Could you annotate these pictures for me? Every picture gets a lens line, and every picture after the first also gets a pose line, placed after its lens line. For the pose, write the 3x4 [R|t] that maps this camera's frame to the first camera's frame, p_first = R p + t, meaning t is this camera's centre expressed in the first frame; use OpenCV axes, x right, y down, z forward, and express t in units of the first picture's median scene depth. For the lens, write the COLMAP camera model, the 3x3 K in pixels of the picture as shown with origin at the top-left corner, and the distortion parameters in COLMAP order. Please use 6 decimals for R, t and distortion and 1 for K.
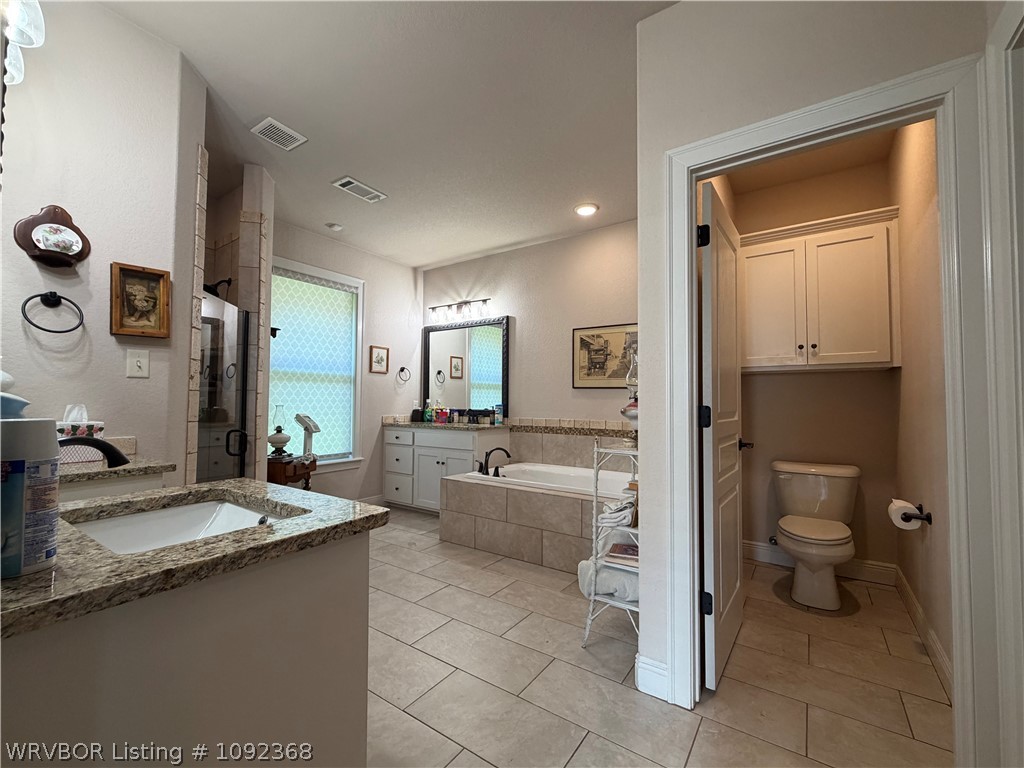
lens RADIAL K [[425.3, 0, 510.9], [0, 425.3, 386.0], [0, 0, 1]] dist [-0.000275, -0.000545]
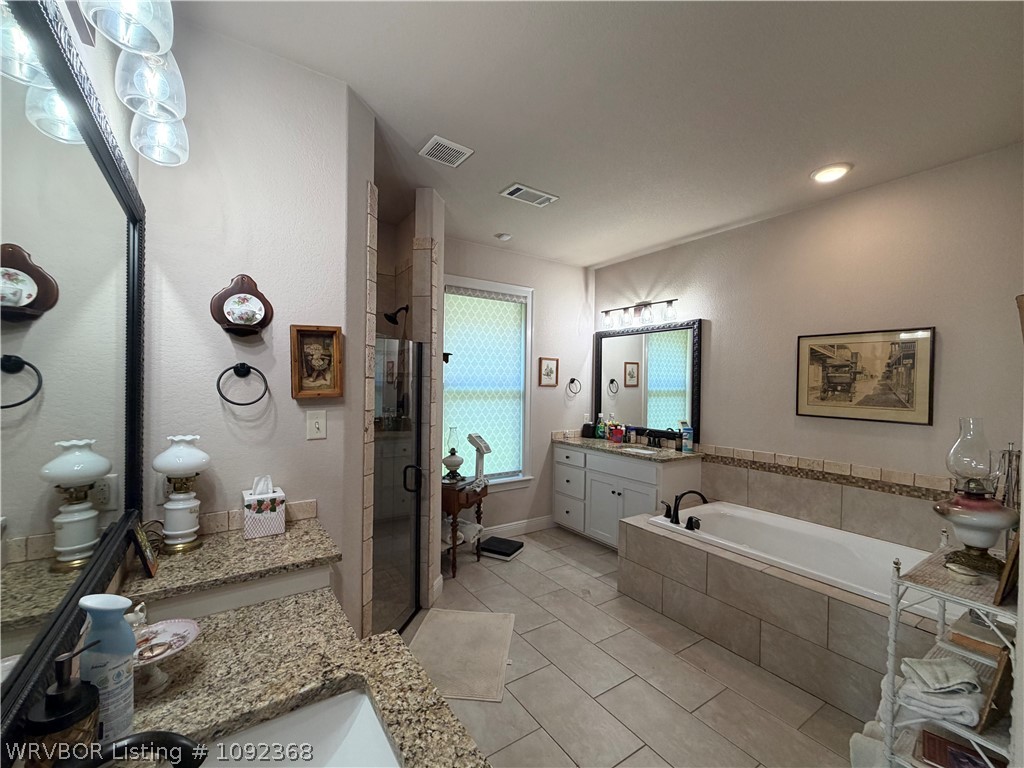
lens RADIAL K [[425.3, 0, 513.4], [0, 425.3, 385.2], [0, 0, 1]] dist [-0.000275, -0.000545]
pose [[0.930794, 0.008350, -0.365449, -0.049455], [0.006488, 0.999204, 0.039355, -0.086350], [0.365487, -0.039002, 0.929999, 0.126851]]
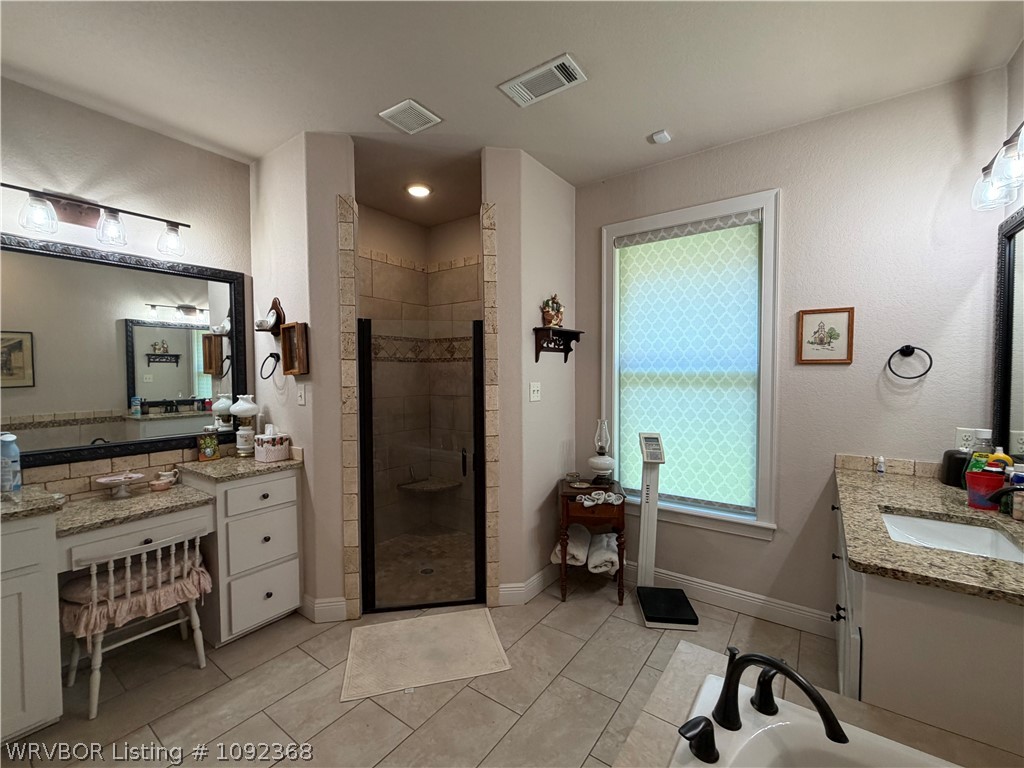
lens RADIAL K [[425.3, 0, 518.5], [0, 425.3, 388.7], [0, 0, 1]] dist [-0.000275, -0.000545]
pose [[-0.003546, 0.022317, -0.999745, 0.217568], [0.034549, 0.999157, 0.022181, -0.031255], [0.999397, -0.034462, -0.004314, 0.807275]]
